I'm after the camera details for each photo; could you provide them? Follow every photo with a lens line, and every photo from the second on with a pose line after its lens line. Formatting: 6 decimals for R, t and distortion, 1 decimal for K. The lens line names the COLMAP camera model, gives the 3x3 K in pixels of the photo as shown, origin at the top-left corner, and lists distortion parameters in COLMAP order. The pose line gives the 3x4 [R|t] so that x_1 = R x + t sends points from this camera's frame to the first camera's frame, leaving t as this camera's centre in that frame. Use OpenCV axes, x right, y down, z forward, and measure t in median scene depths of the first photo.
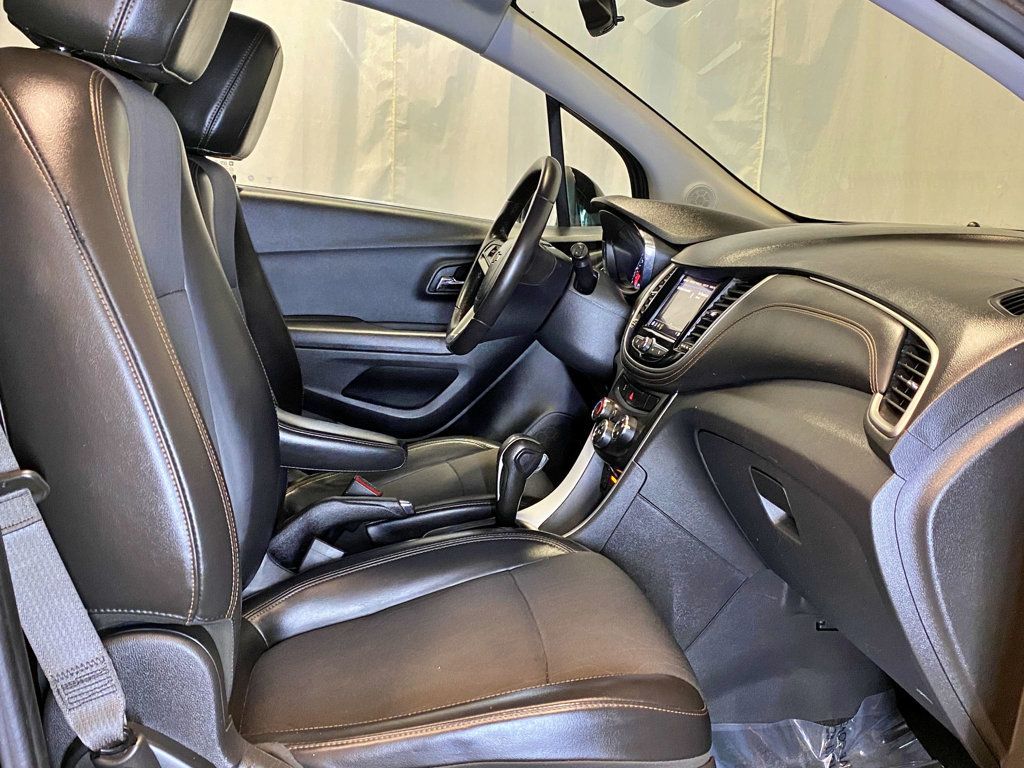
lens RADIAL K [[992.2, 0, 476.1], [0, 992.2, 404.8], [0, 0, 1]] dist [0.029711, -0.004407]
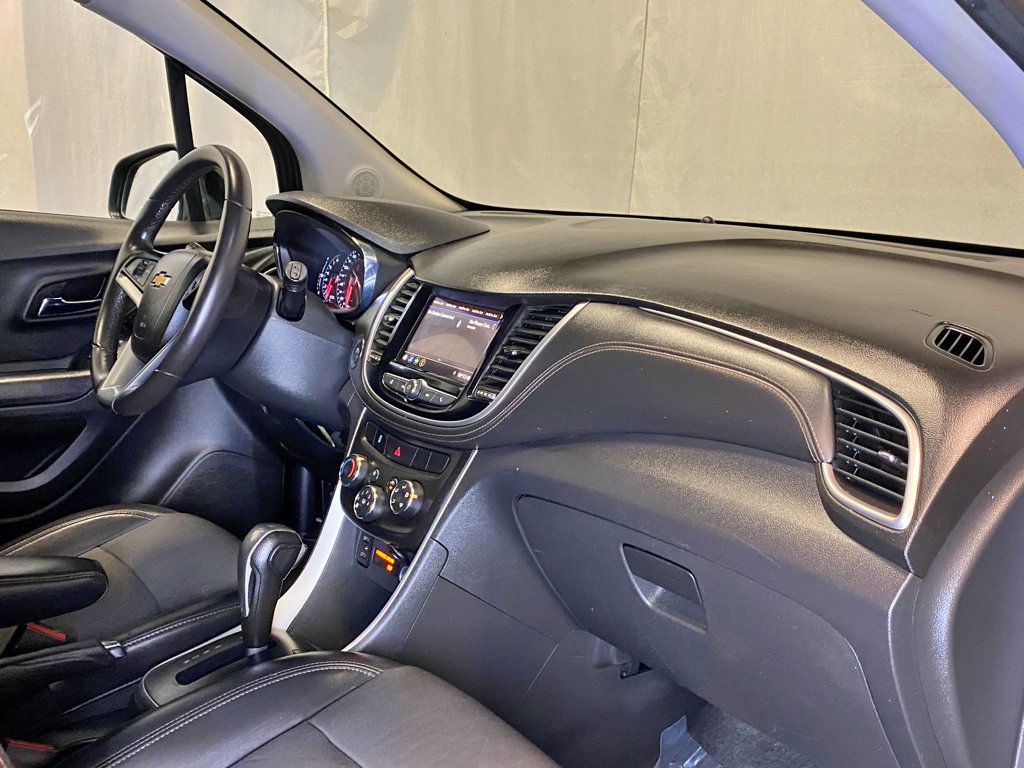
lens RADIAL K [[992.2, 0, 476.1], [0, 992.2, 404.8], [0, 0, 1]] dist [0.029711, -0.004407]
pose [[0.870066, -0.138506, 0.473077, -0.154867], [0.110347, 0.990084, 0.086927, -0.102635], [-0.480426, -0.023429, 0.876722, 0.240271]]
